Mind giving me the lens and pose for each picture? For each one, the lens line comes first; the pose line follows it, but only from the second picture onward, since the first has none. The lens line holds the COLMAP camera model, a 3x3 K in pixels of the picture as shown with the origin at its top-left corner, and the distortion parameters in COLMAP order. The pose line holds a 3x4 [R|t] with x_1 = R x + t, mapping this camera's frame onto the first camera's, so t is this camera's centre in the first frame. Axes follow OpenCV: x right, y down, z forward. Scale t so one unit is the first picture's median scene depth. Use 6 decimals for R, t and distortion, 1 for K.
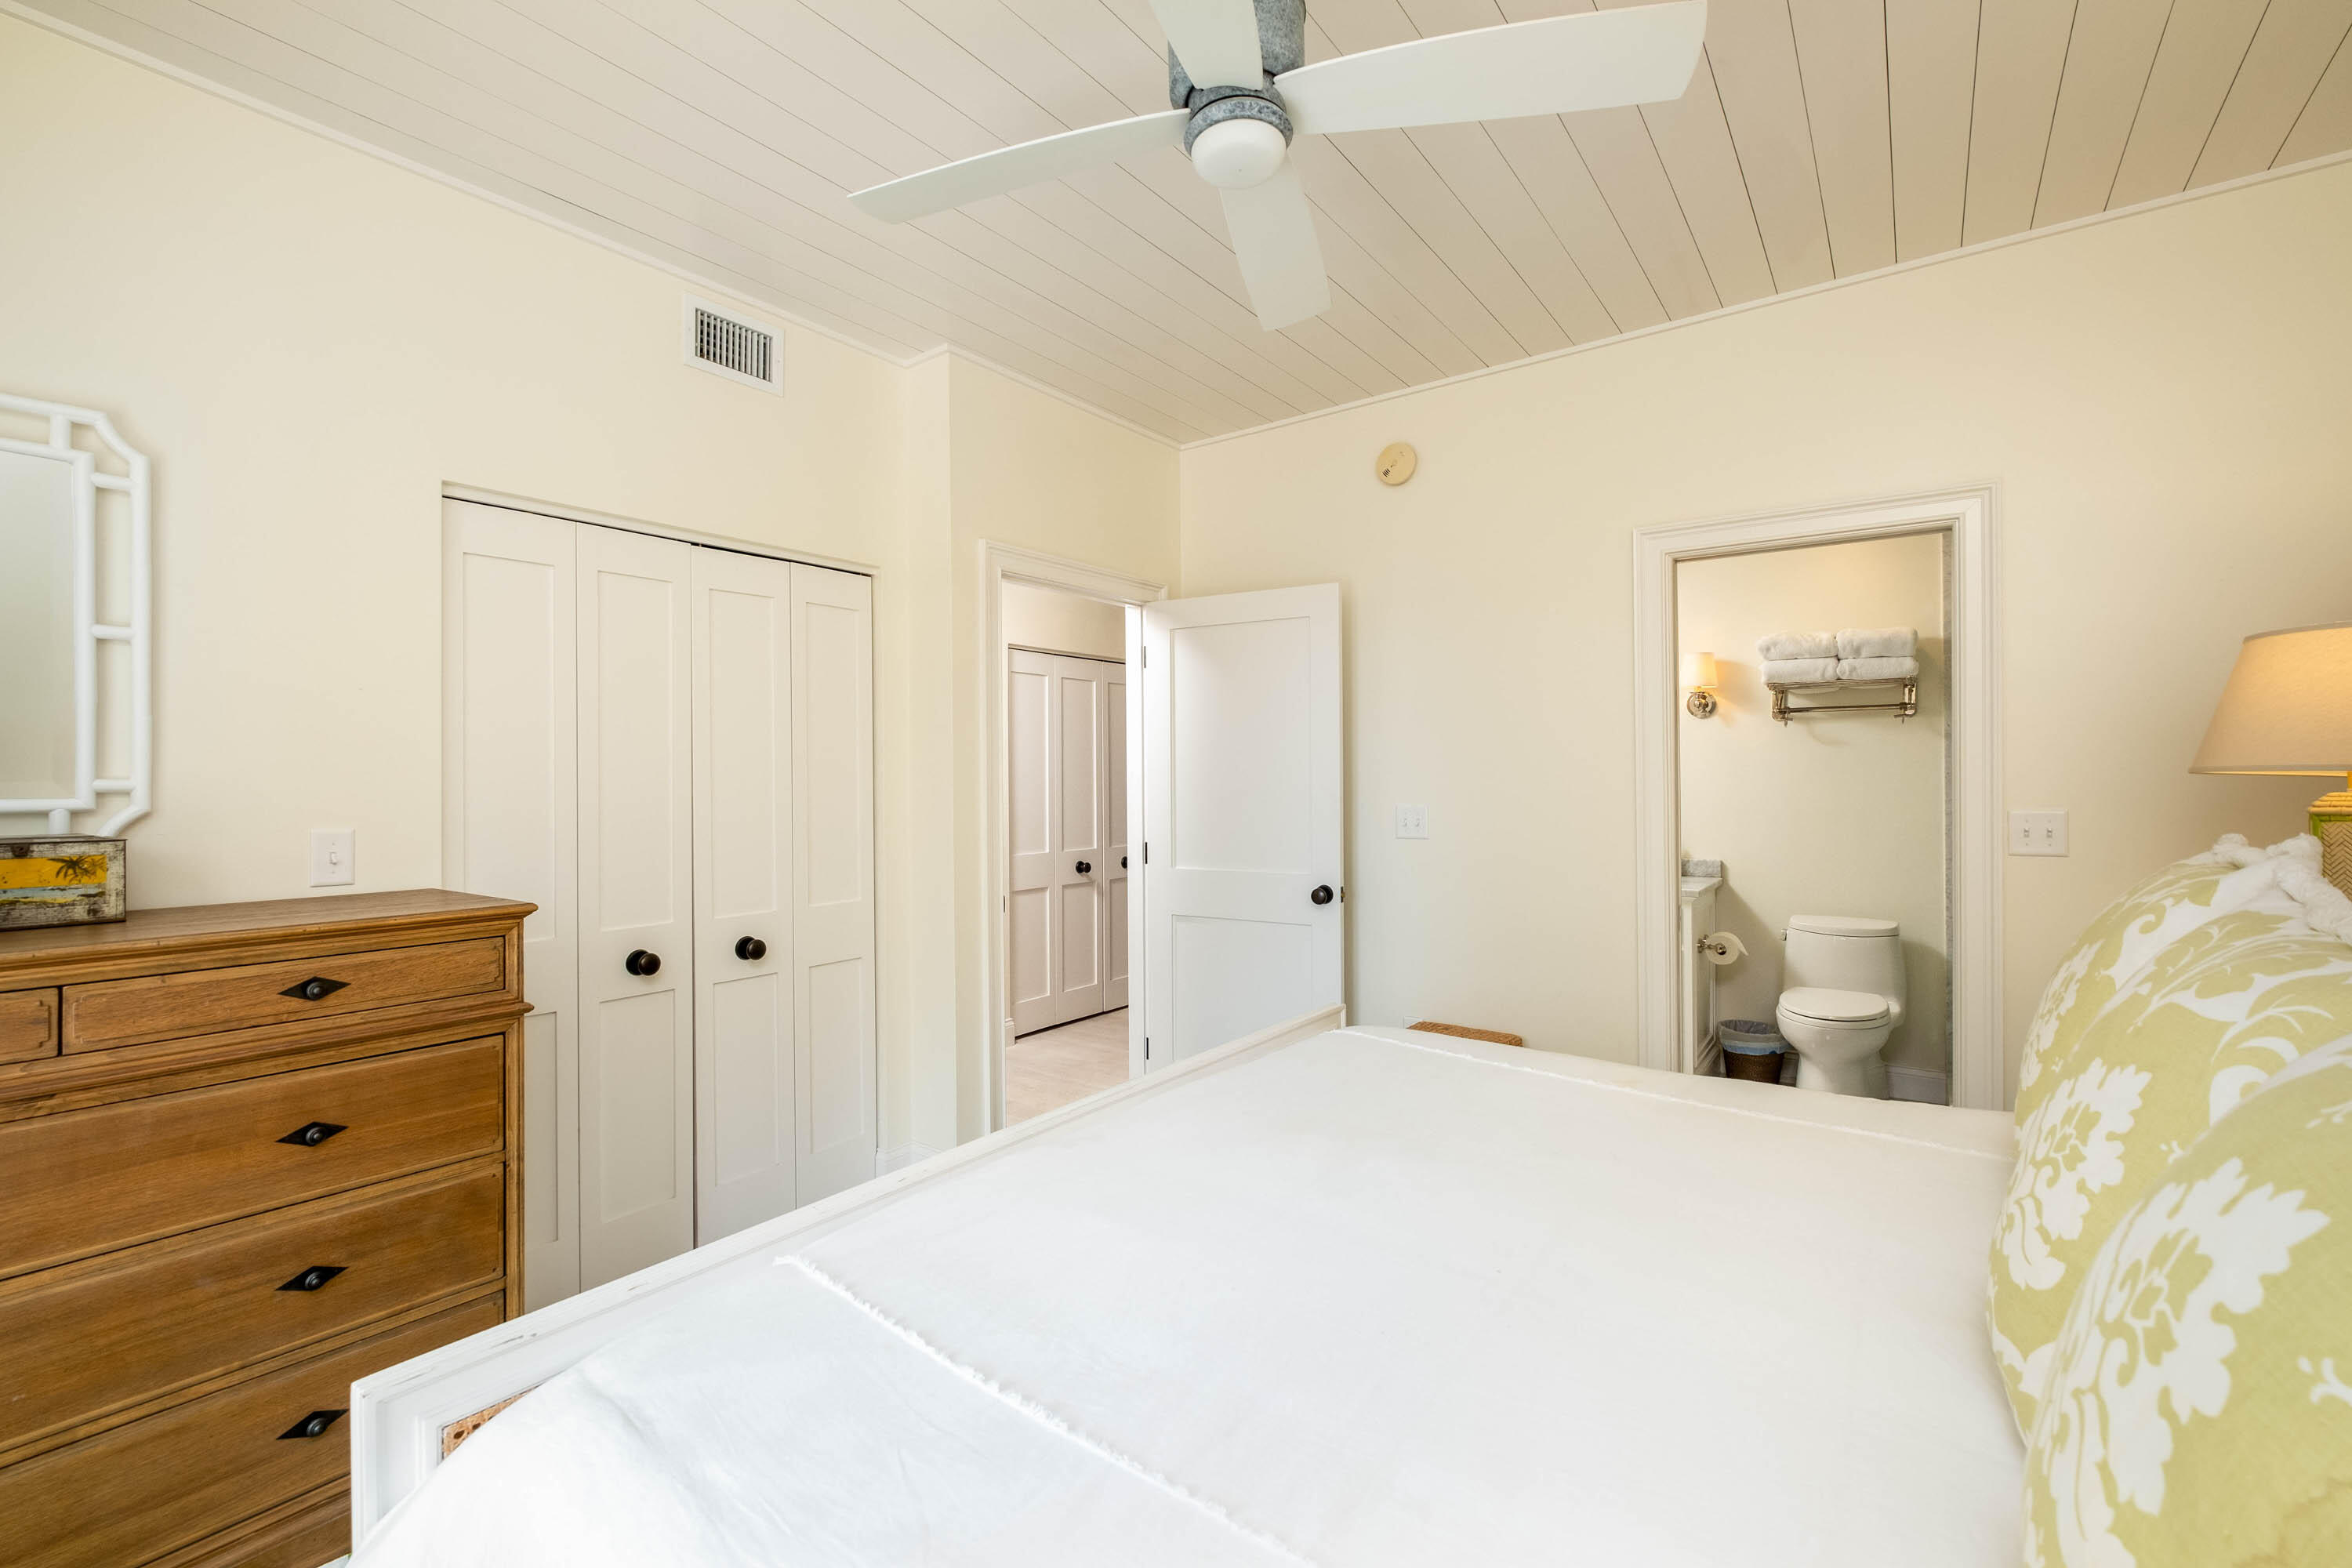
lens RADIAL K [[994.2, 0, 1183.1], [0, 994.2, 774.3], [0, 0, 1]] dist [-0.000641, -0.000331]
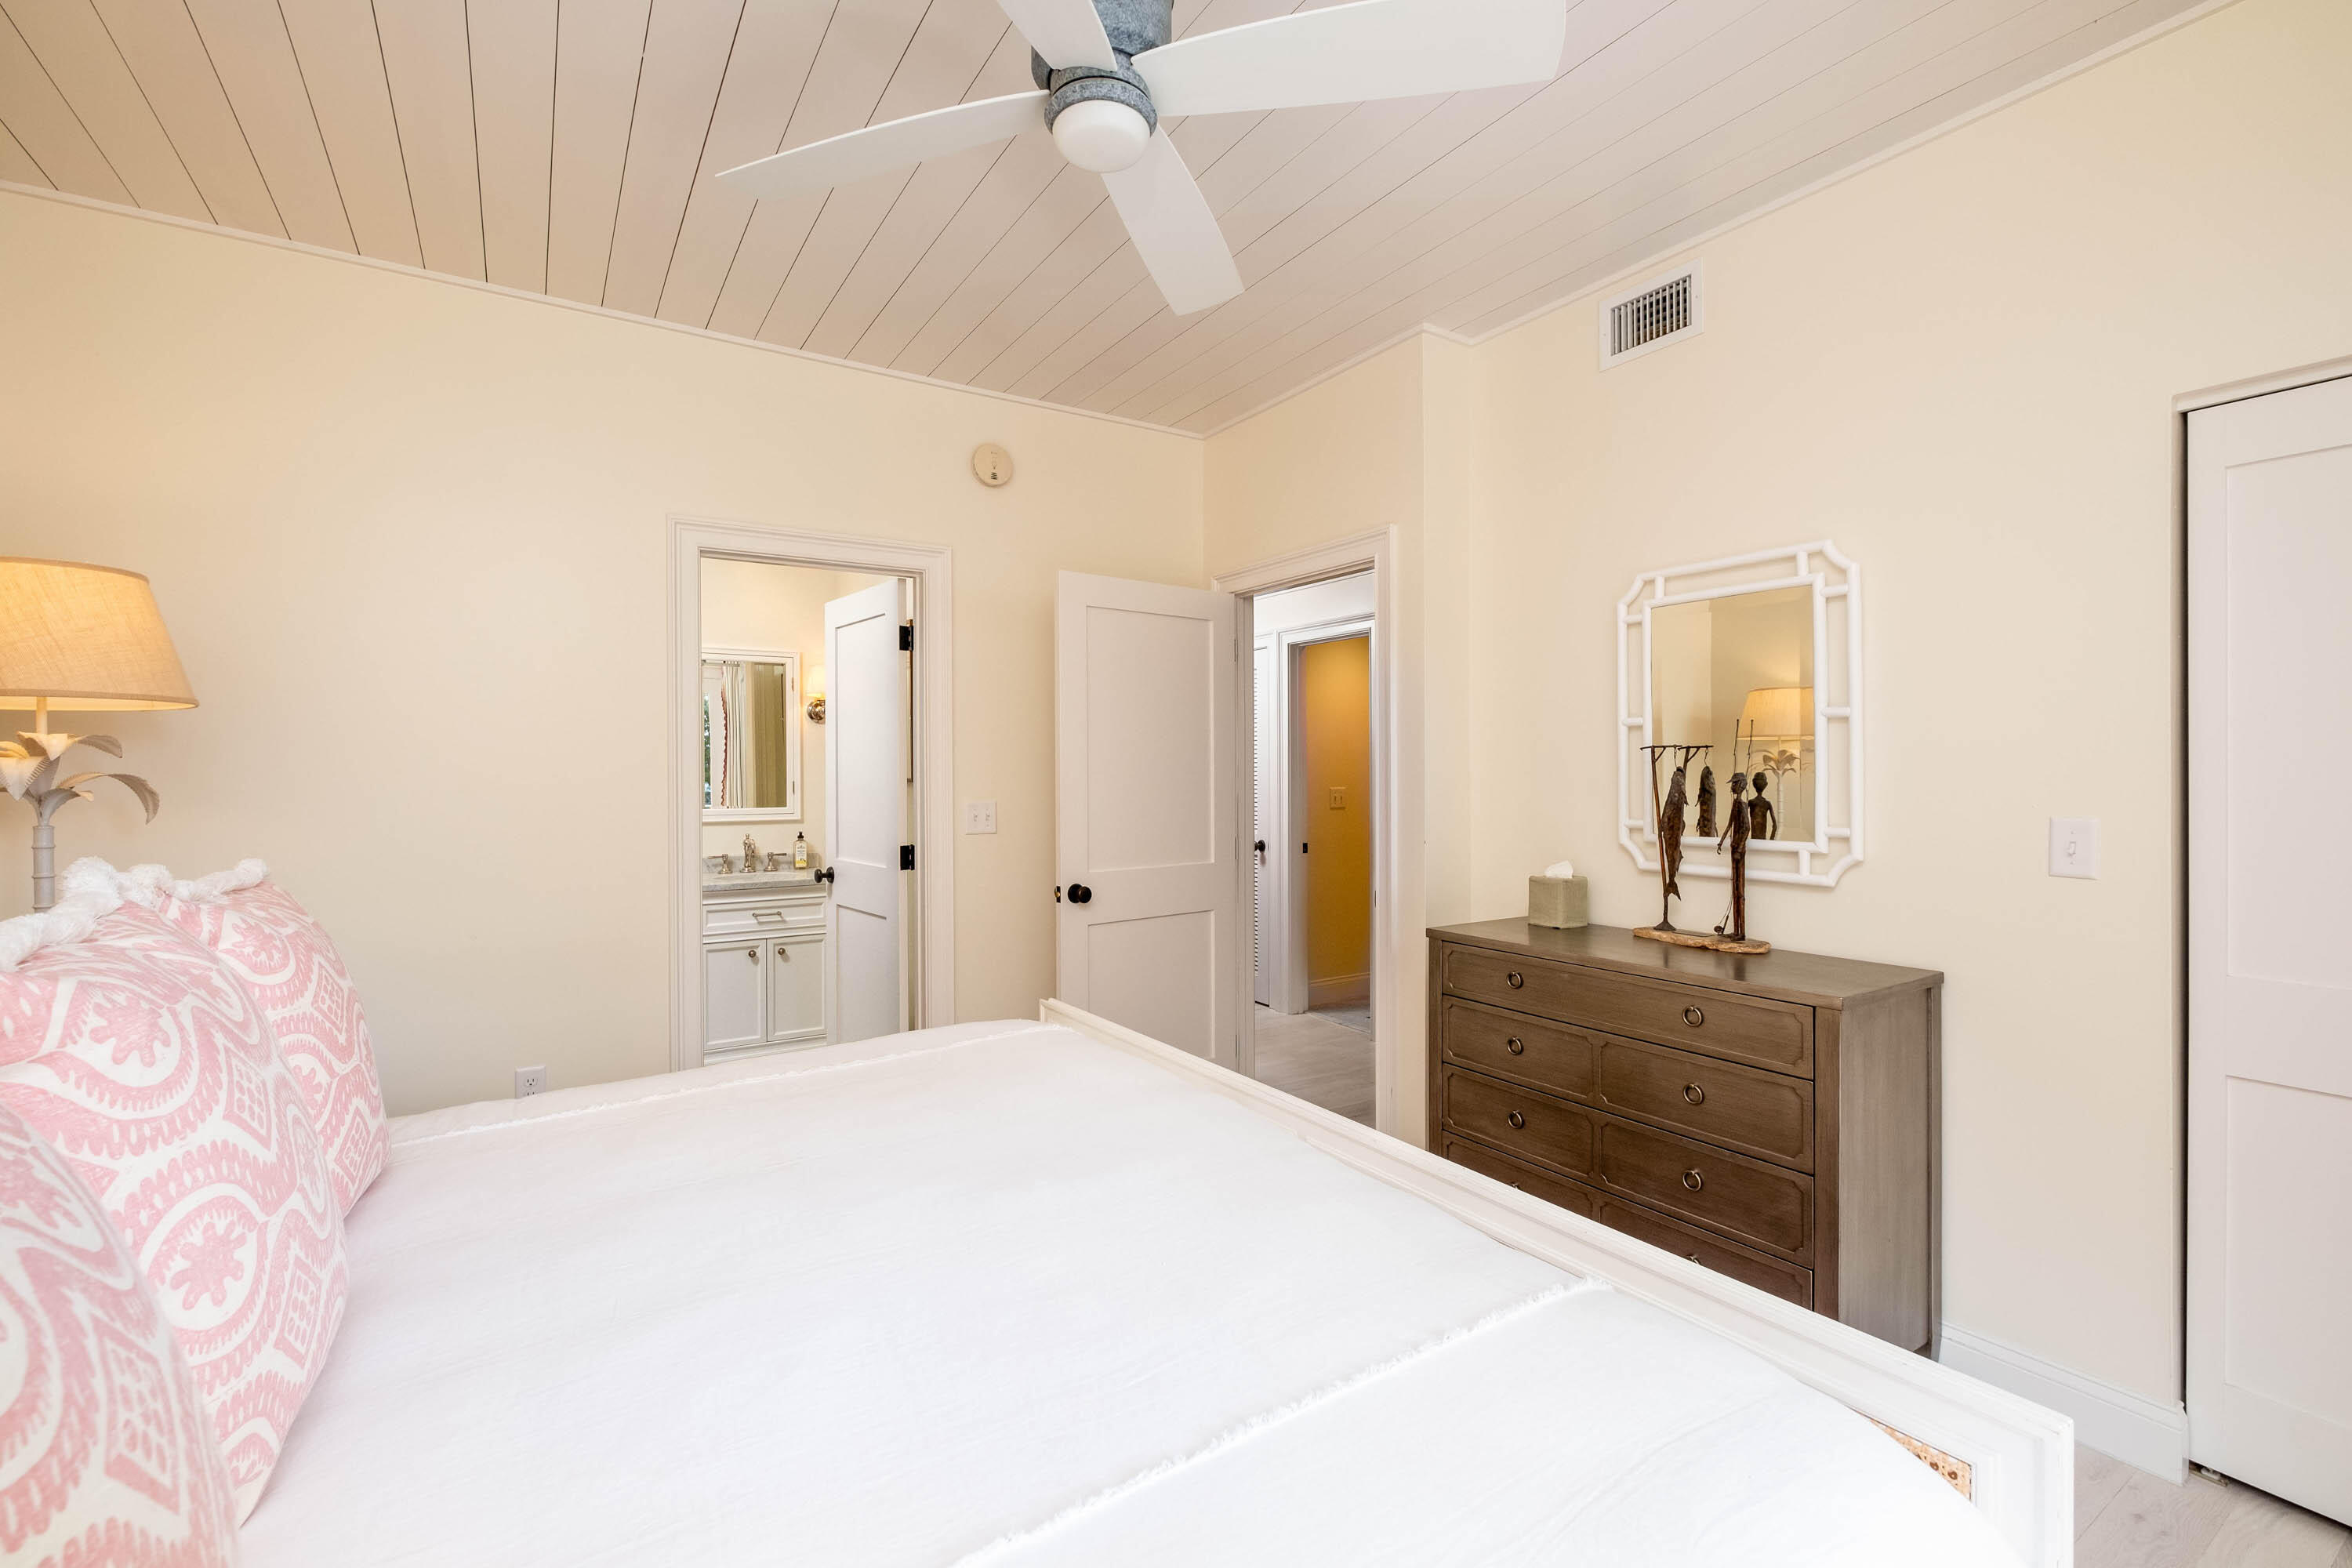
lens RADIAL K [[994.2, 0, 1183.1], [0, 994.2, 774.3], [0, 0, 1]] dist [-0.000641, -0.000331]
pose [[0.354378, 0.006804, 0.935078, -0.385696], [0.002826, 0.999961, -0.008347, 0.007691], [-0.935098, 0.005601, 0.354345, 0.263967]]
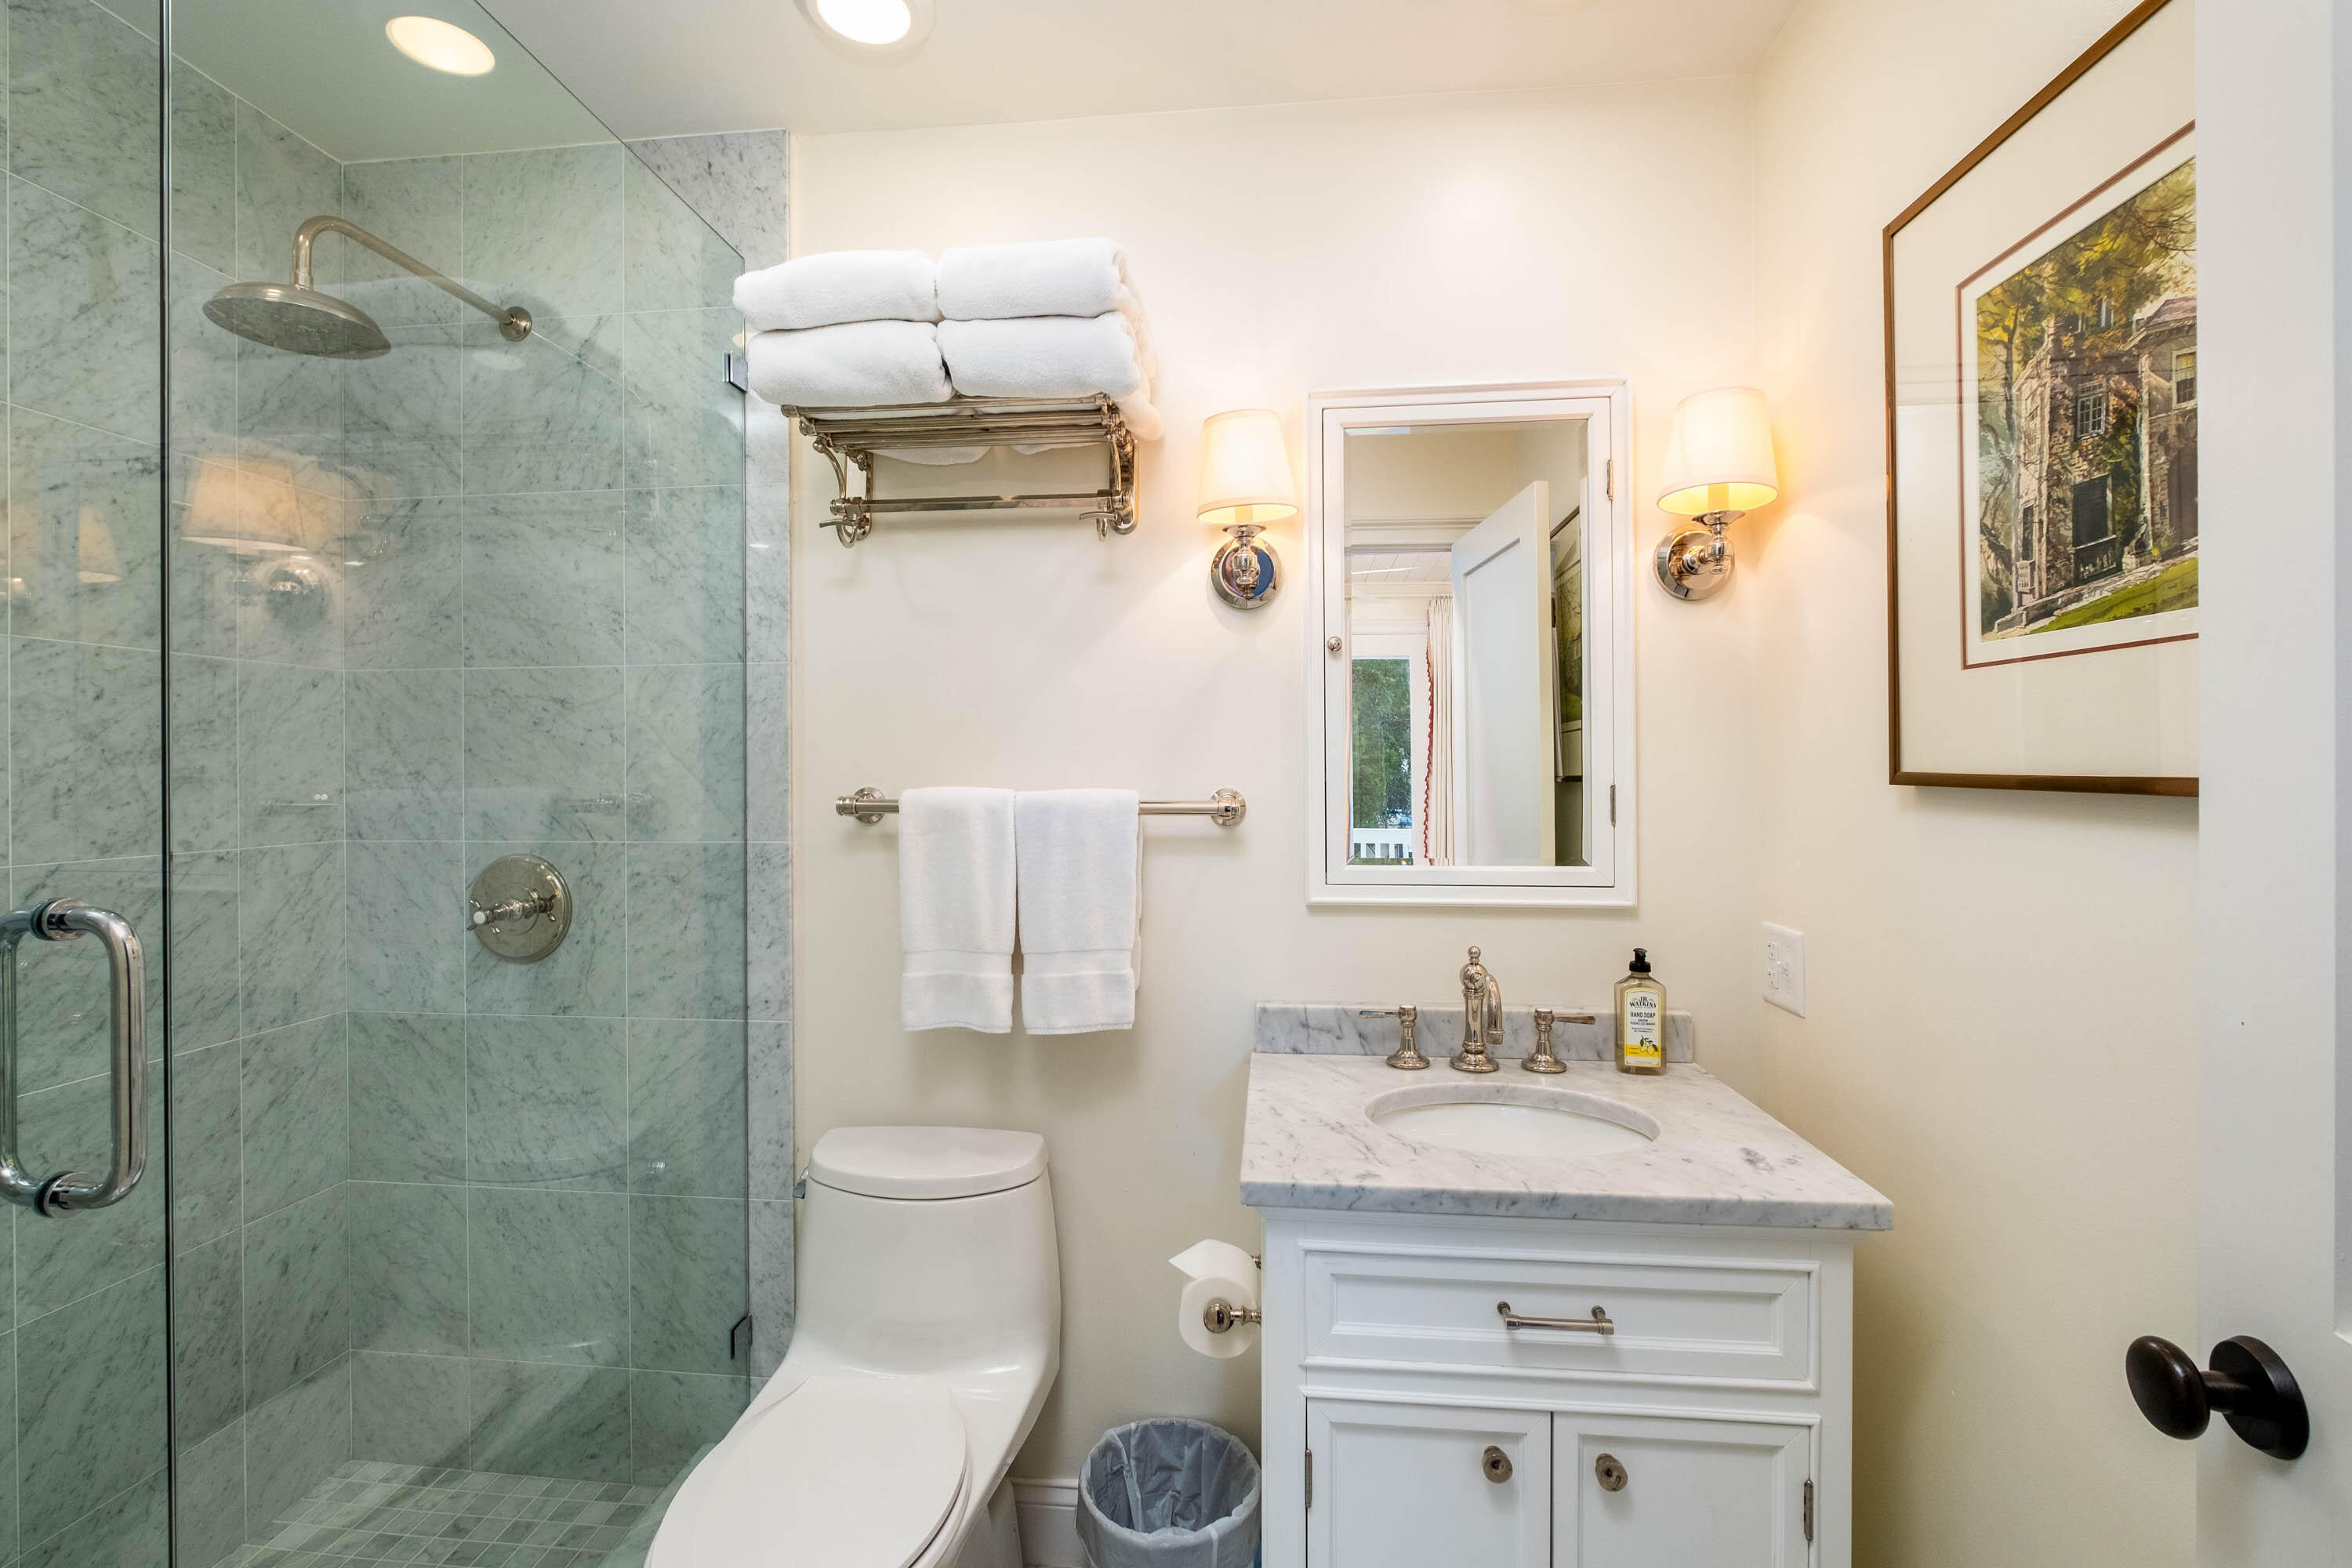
lens RADIAL K [[1128.9, 0, 1118.9], [0, 1128.9, 771.1], [0, 0, 1]] dist [0.000054, -0.000144]
pose [[0.870056, 0.018975, 0.492588, 0.175768], [-0.017009, 0.999819, -0.008470, 0.007151], [-0.492660, -0.001009, 0.870221, 0.829070]]
